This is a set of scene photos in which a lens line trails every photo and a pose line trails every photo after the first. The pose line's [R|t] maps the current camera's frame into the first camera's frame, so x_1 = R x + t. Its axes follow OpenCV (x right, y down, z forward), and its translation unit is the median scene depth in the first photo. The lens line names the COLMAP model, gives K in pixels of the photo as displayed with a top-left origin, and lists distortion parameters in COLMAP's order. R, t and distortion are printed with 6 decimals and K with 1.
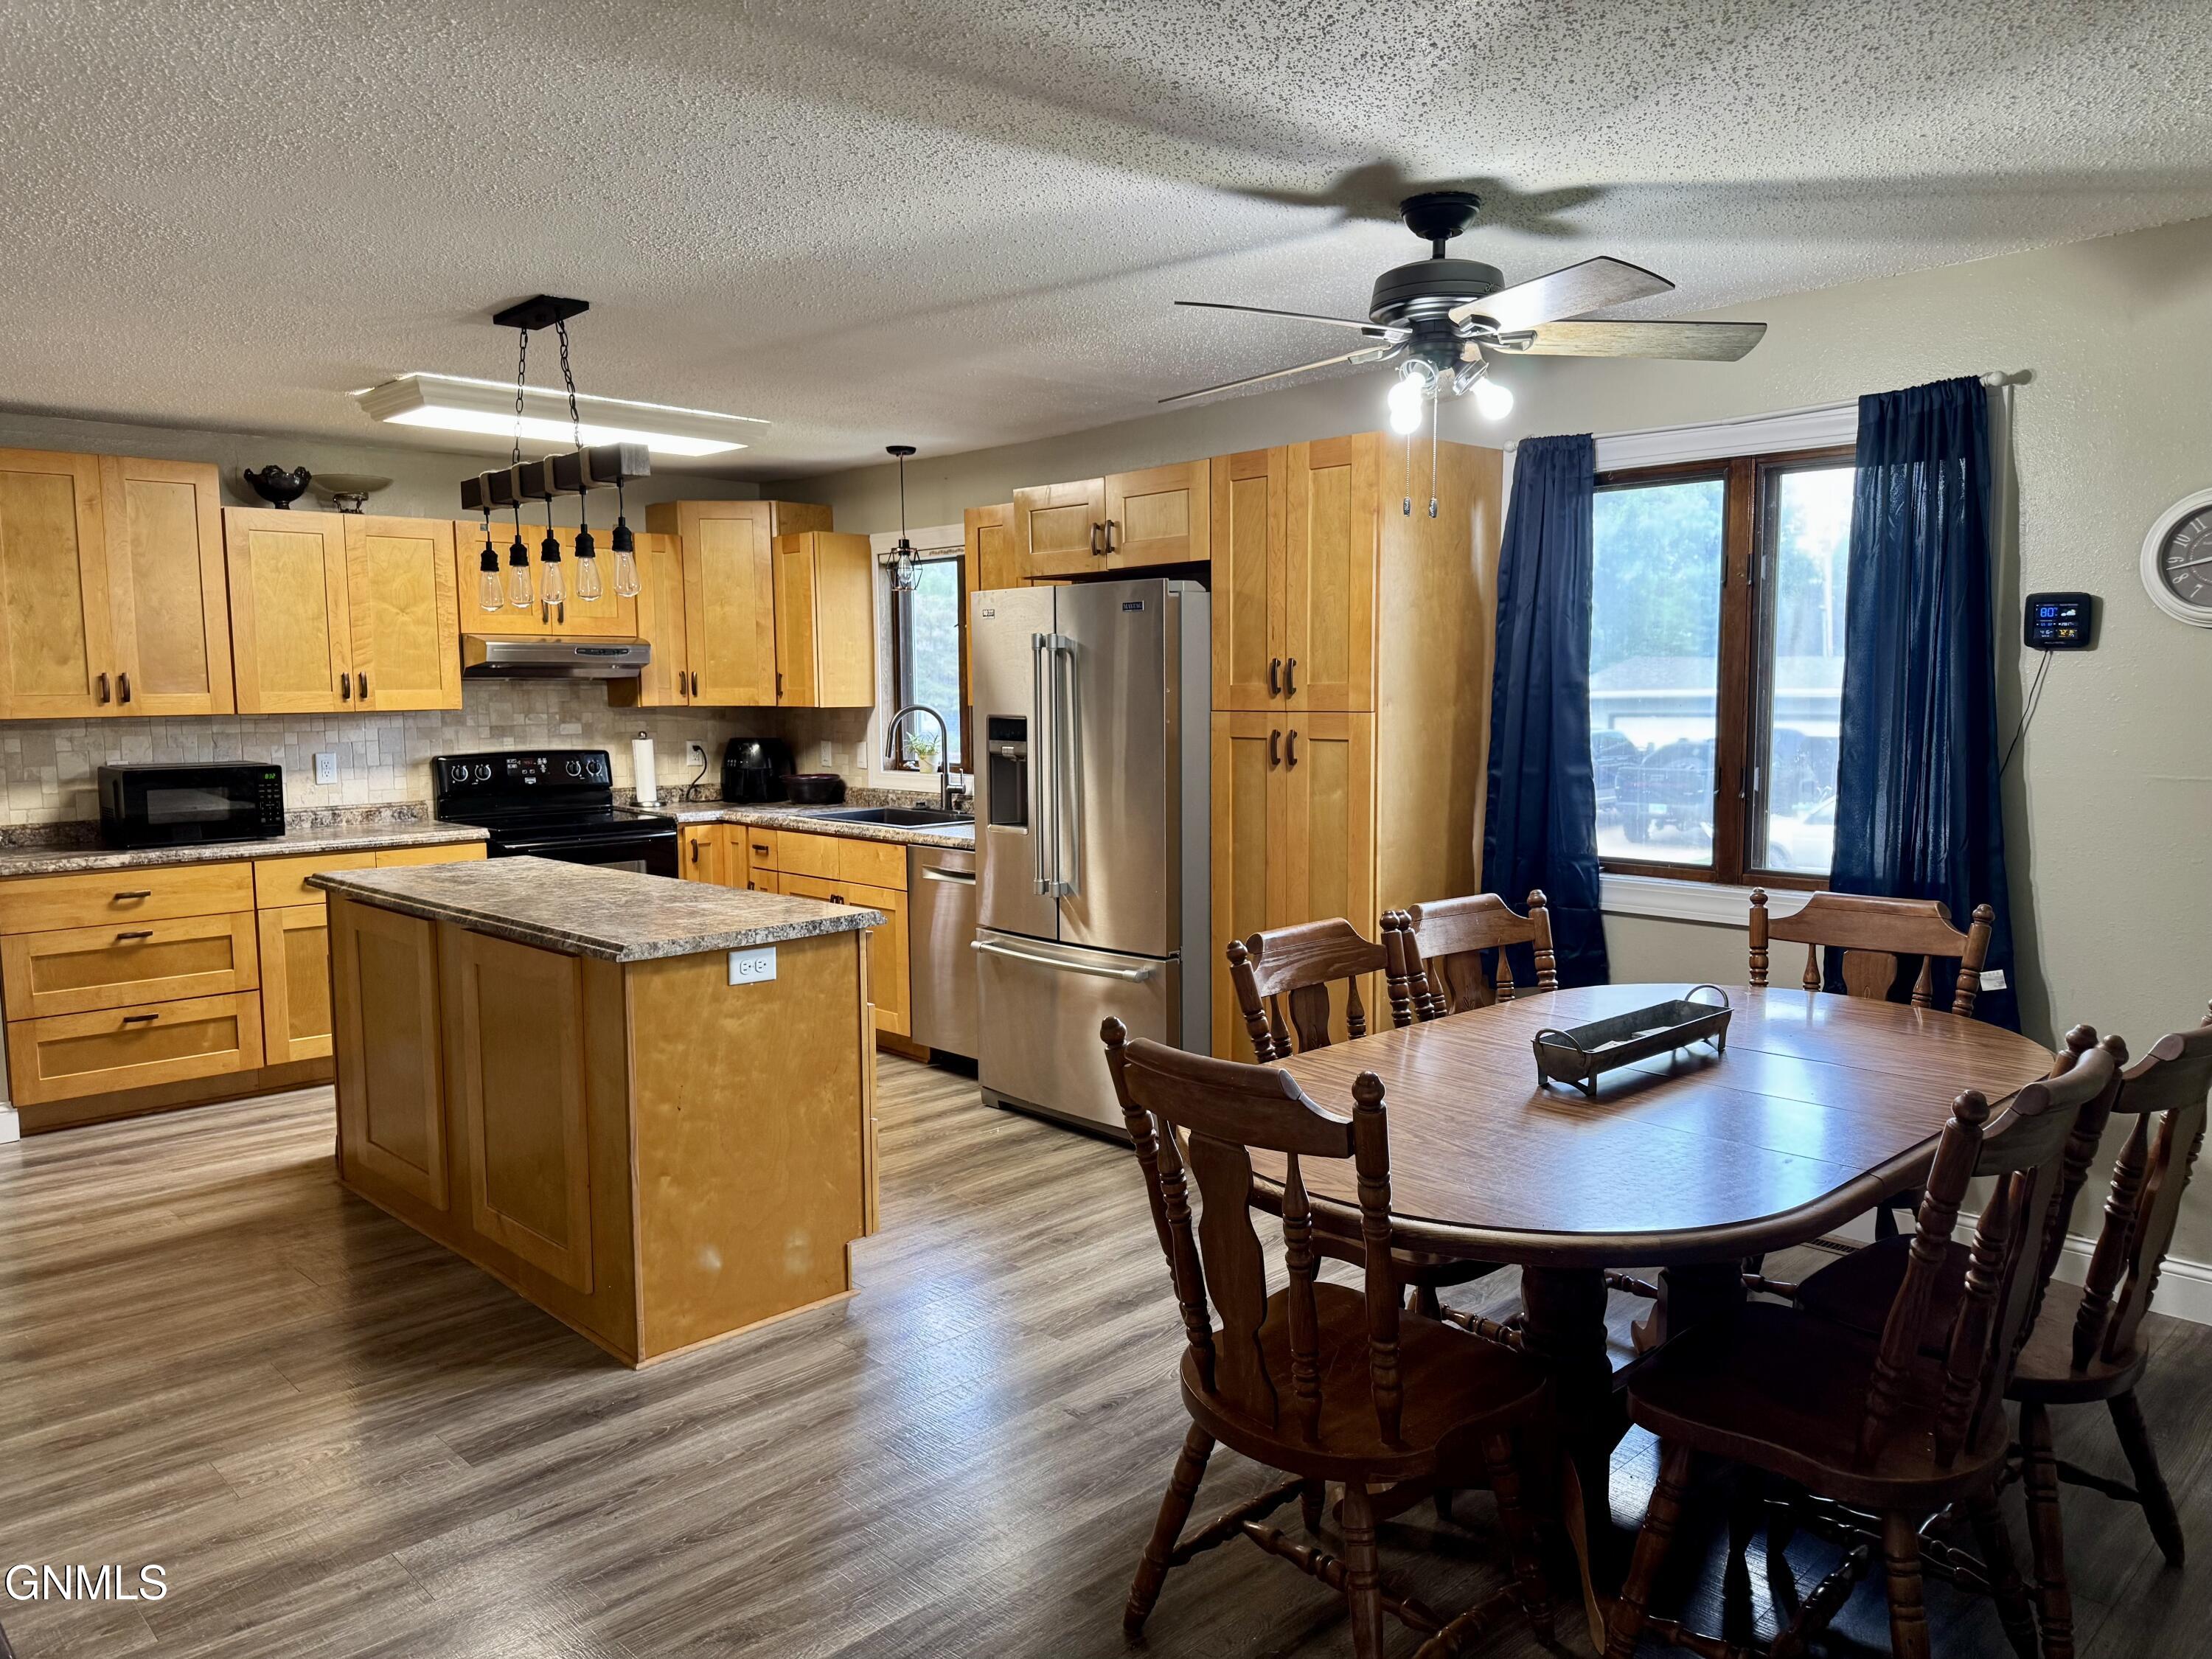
lens RADIAL K [[1553.3, 0, 1105.5], [0, 1553.3, 837.5], [0, 0, 1]] dist [0.039965, -0.001857]
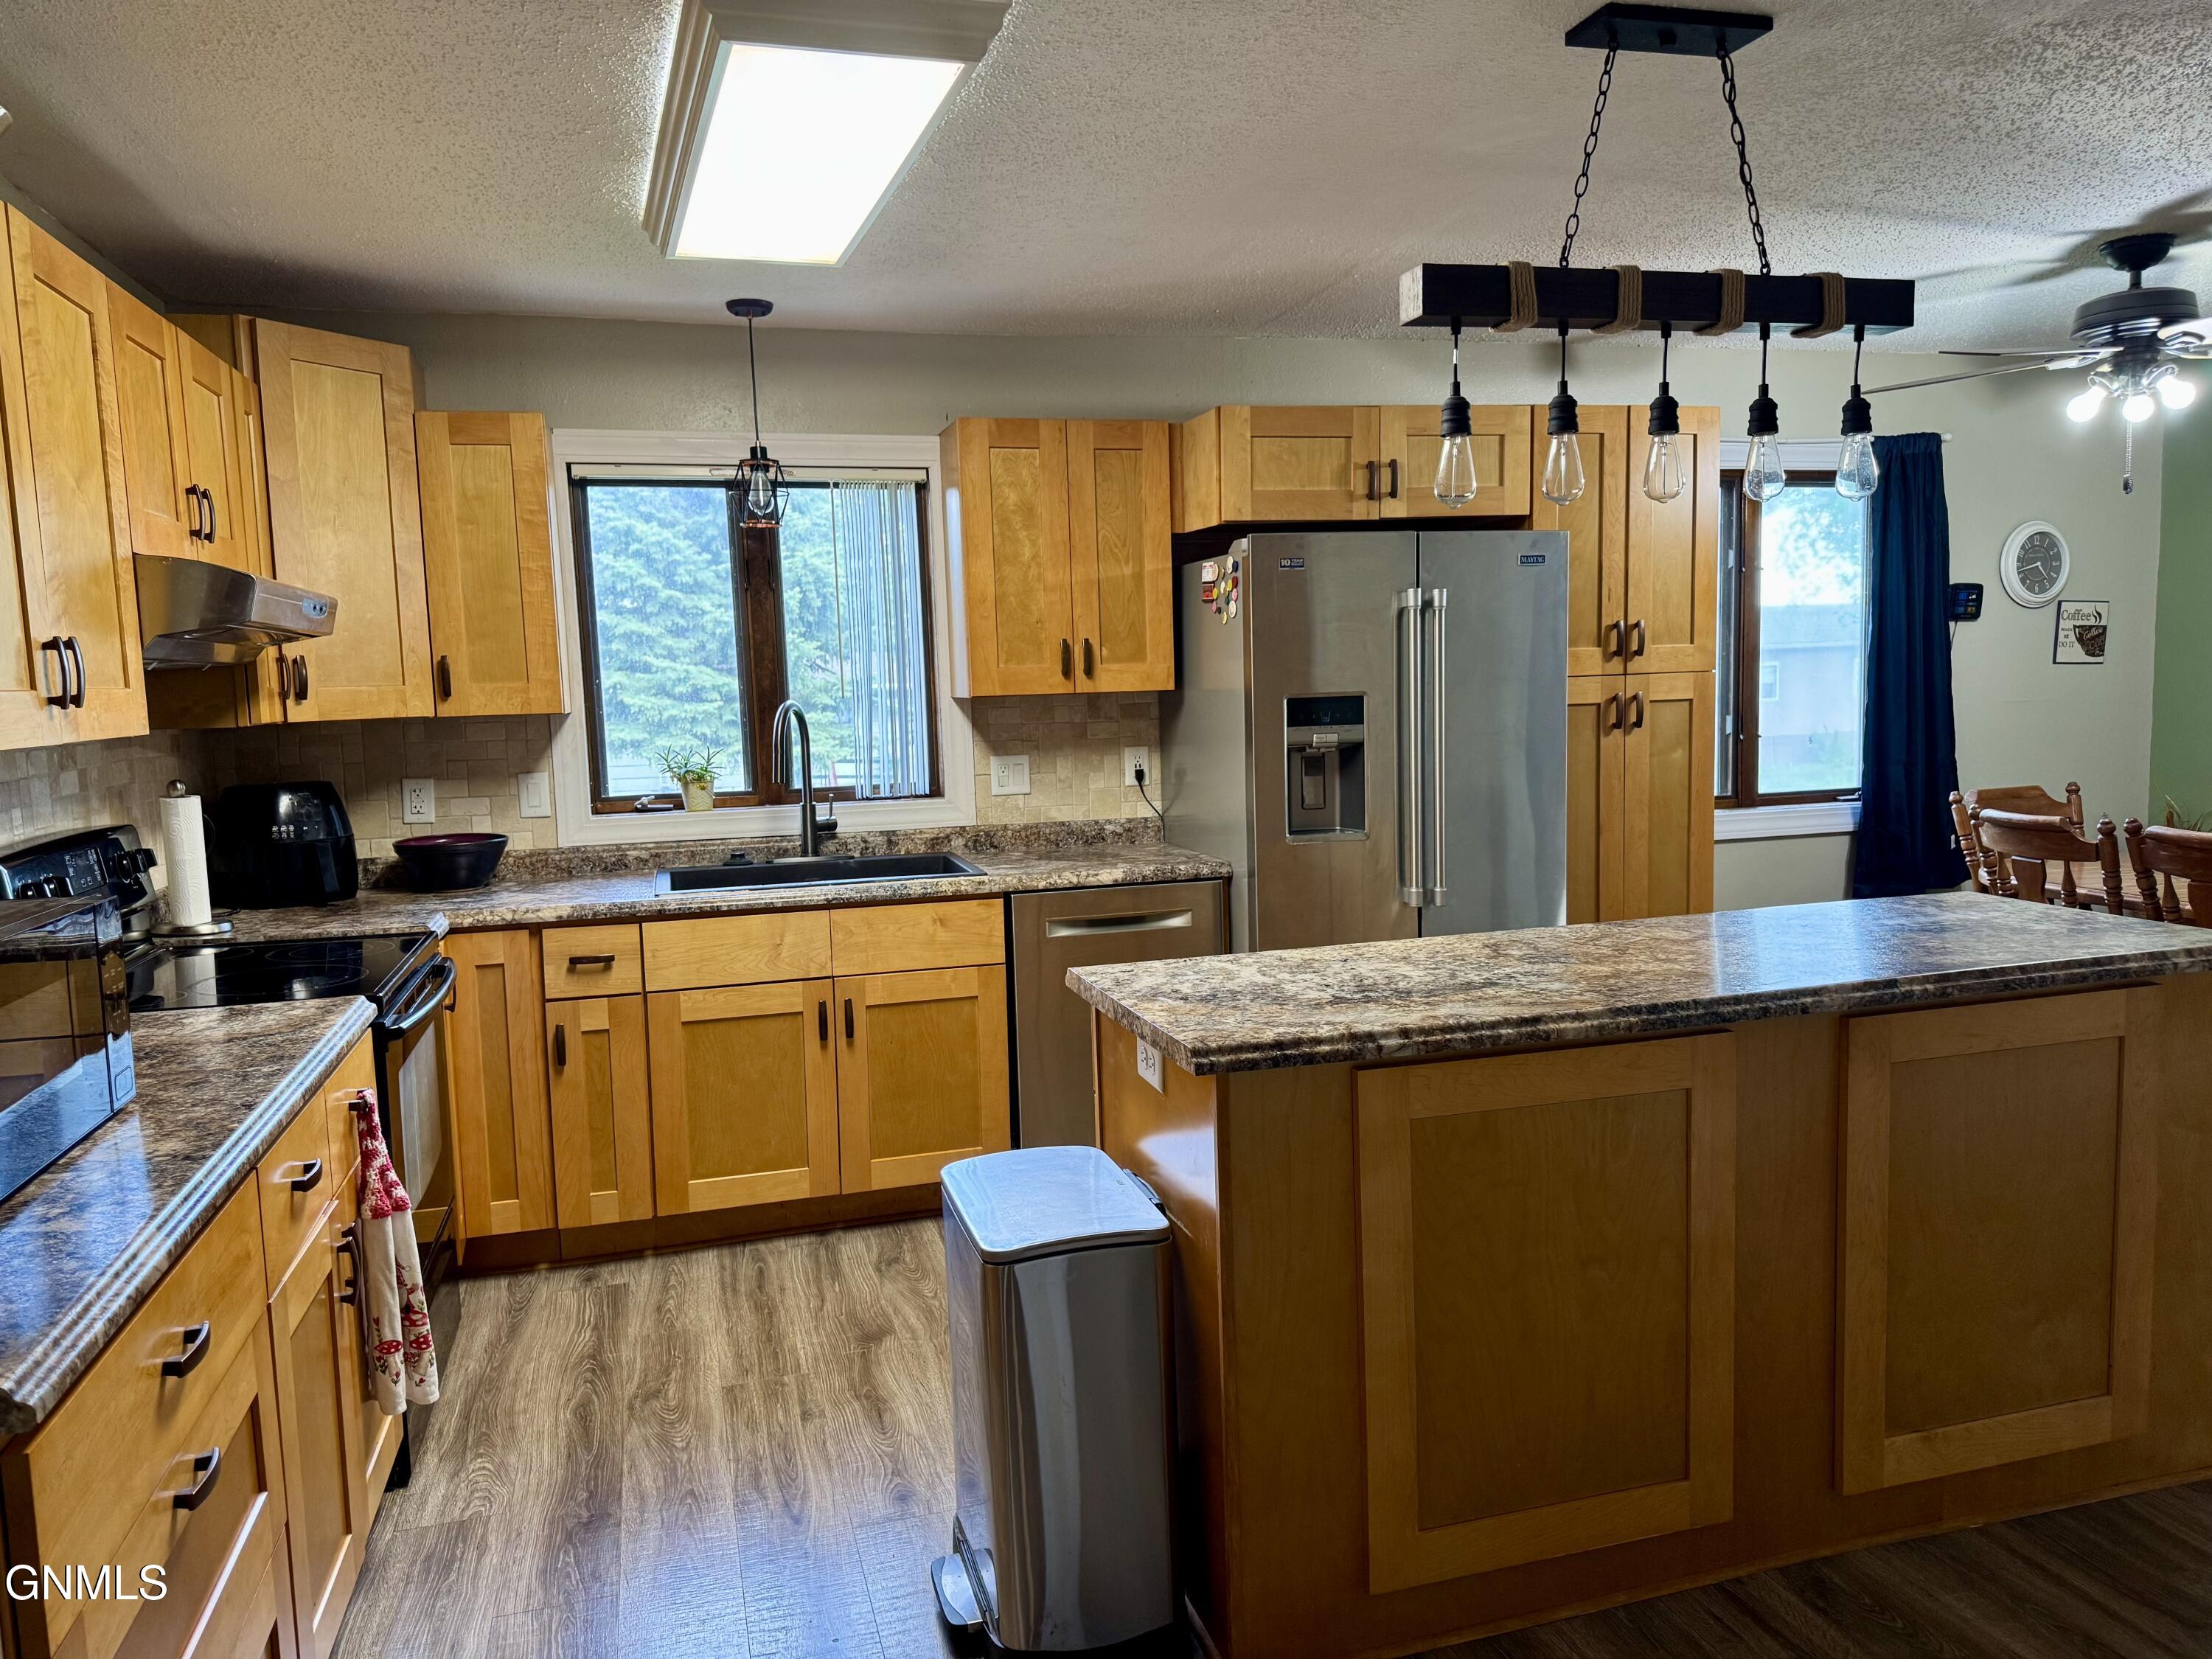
lens RADIAL K [[1575.1, 0, 1106.0], [0, 1575.1, 829.5], [0, 0, 1]] dist [0.048936, -0.053942]
pose [[0.471192, -0.092851, 0.877130, -0.929886], [0.114073, 0.992507, 0.043784, -0.065088], [-0.874623, 0.079426, 0.478254, 0.810980]]
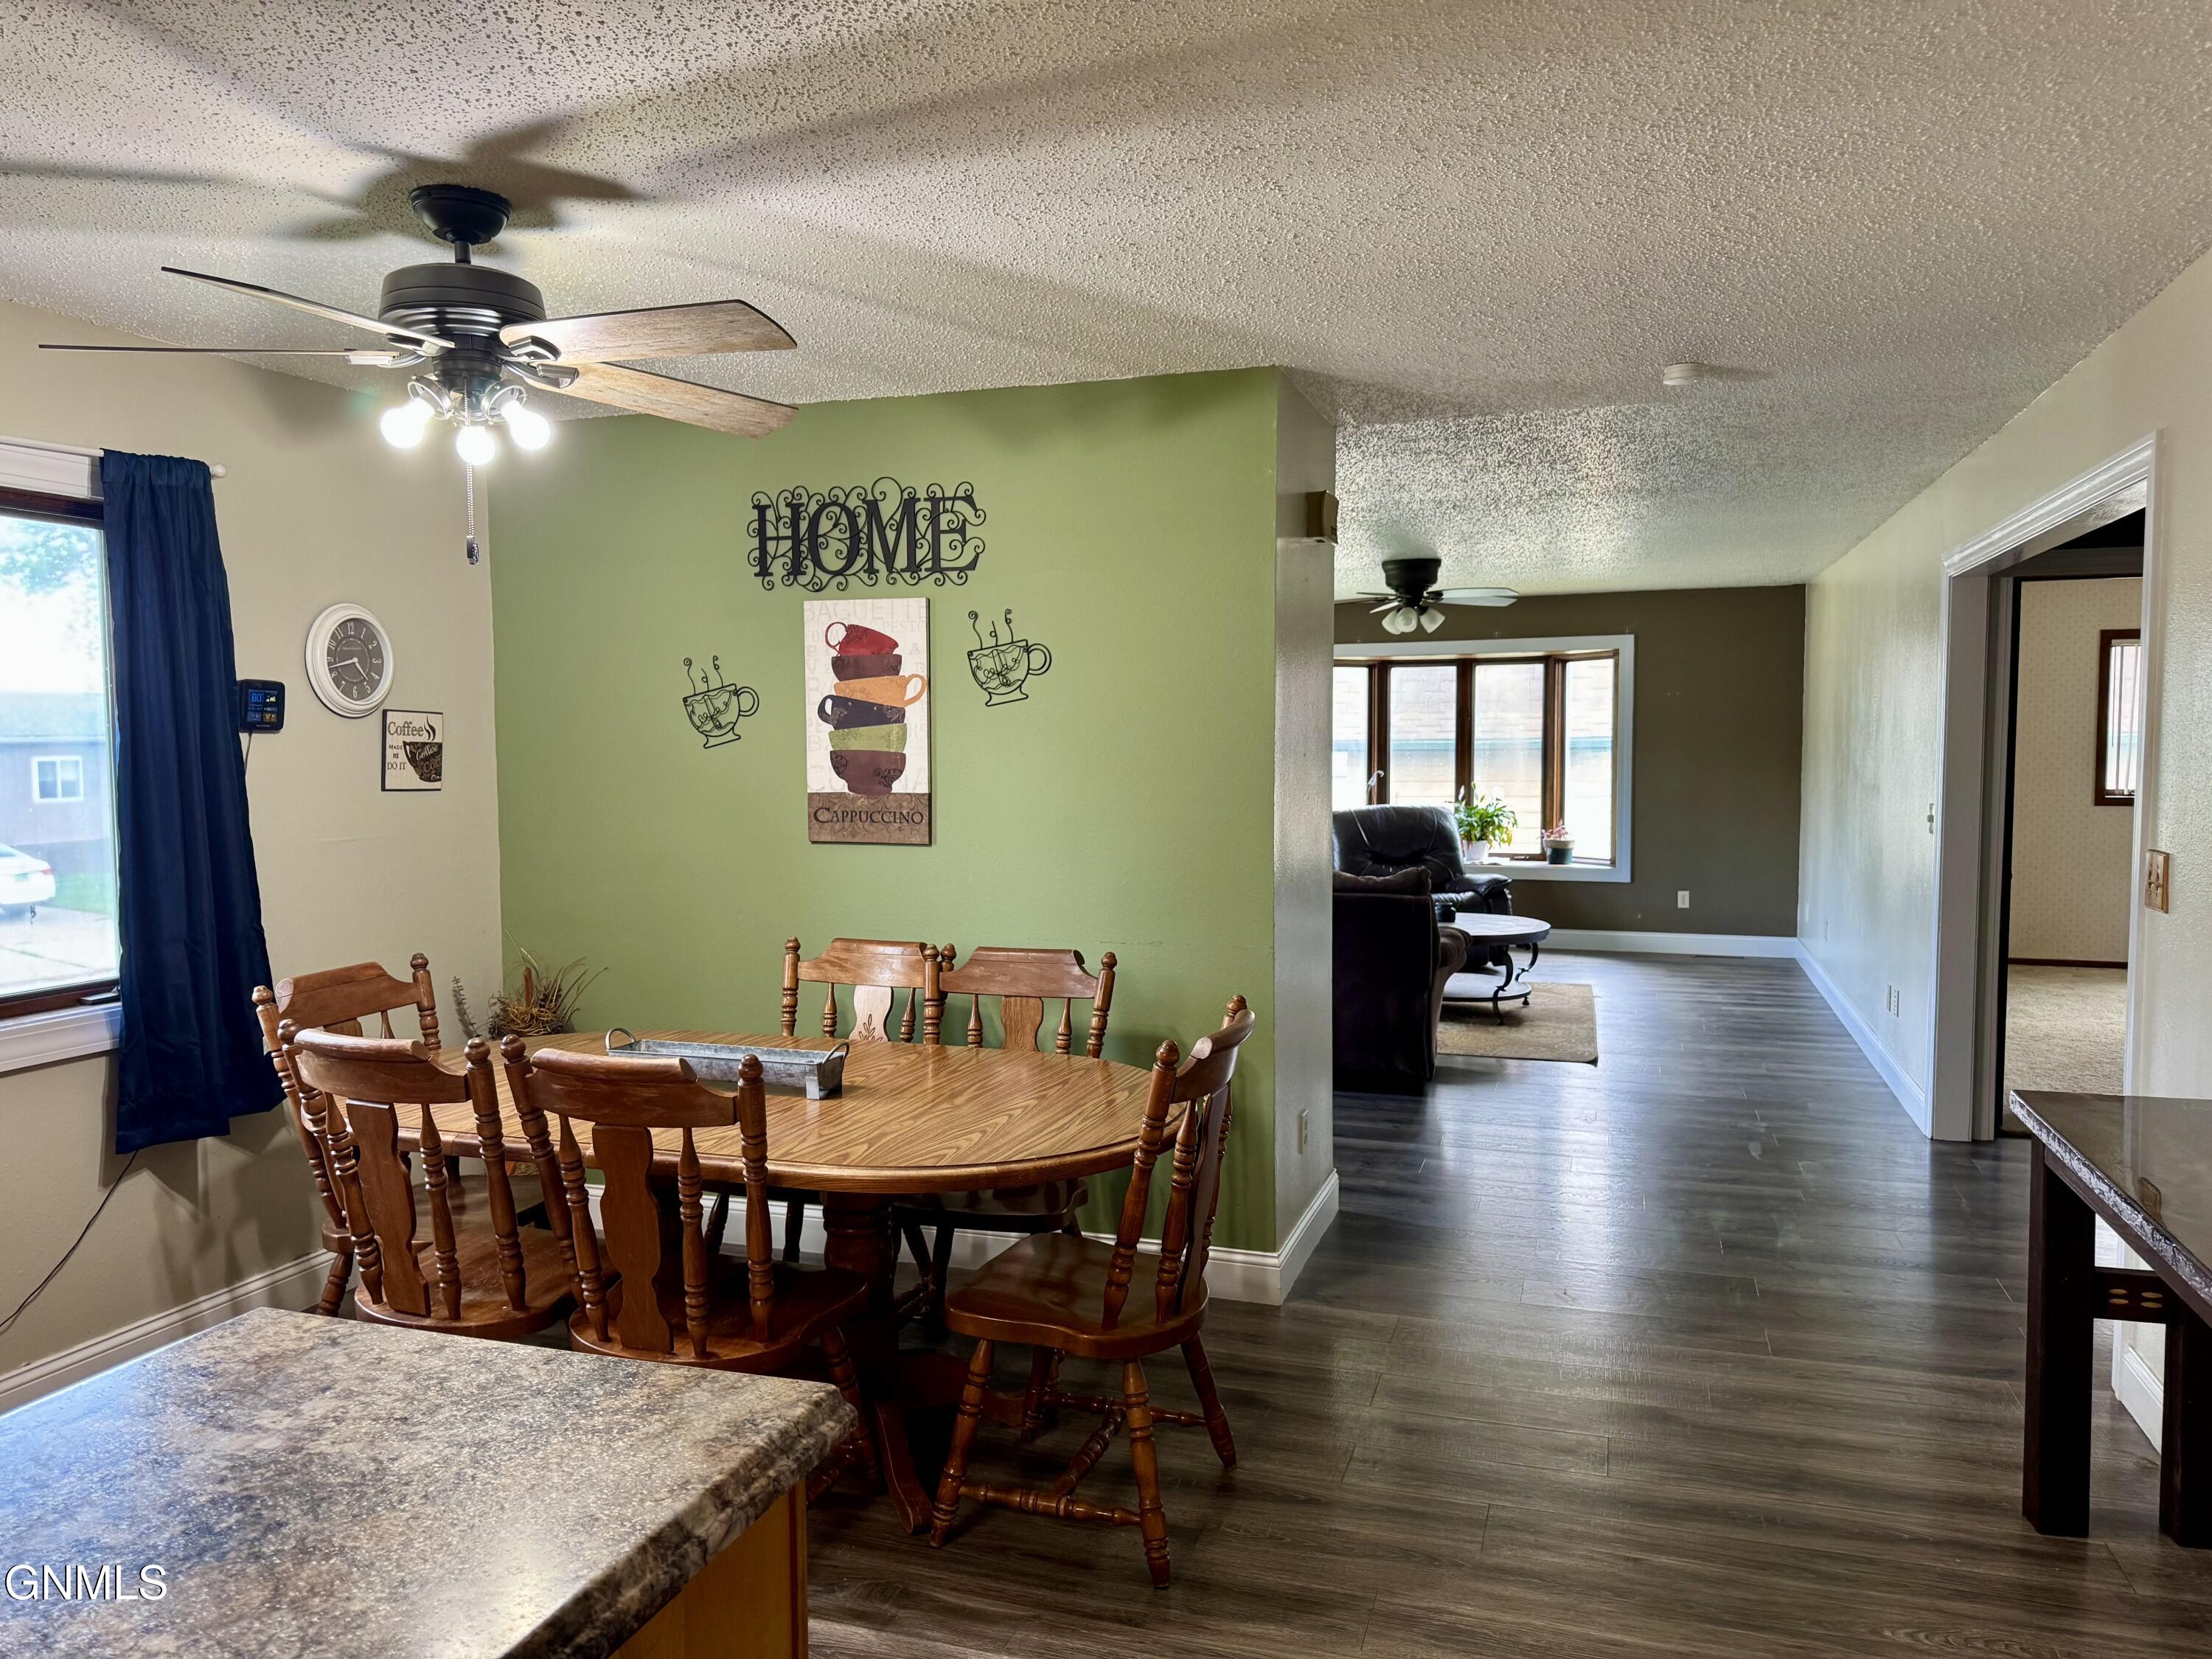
lens RADIAL K [[1570.3, 0, 1090.7], [0, 1570.3, 838.8], [0, 0, 1]] dist [0.023316, -0.024799]
pose [[-0.453452, -0.046947, 0.890043, -0.510401], [0.101106, 0.989456, 0.103701, -0.081507], [-0.885527, 0.137012, -0.443925, 0.795206]]
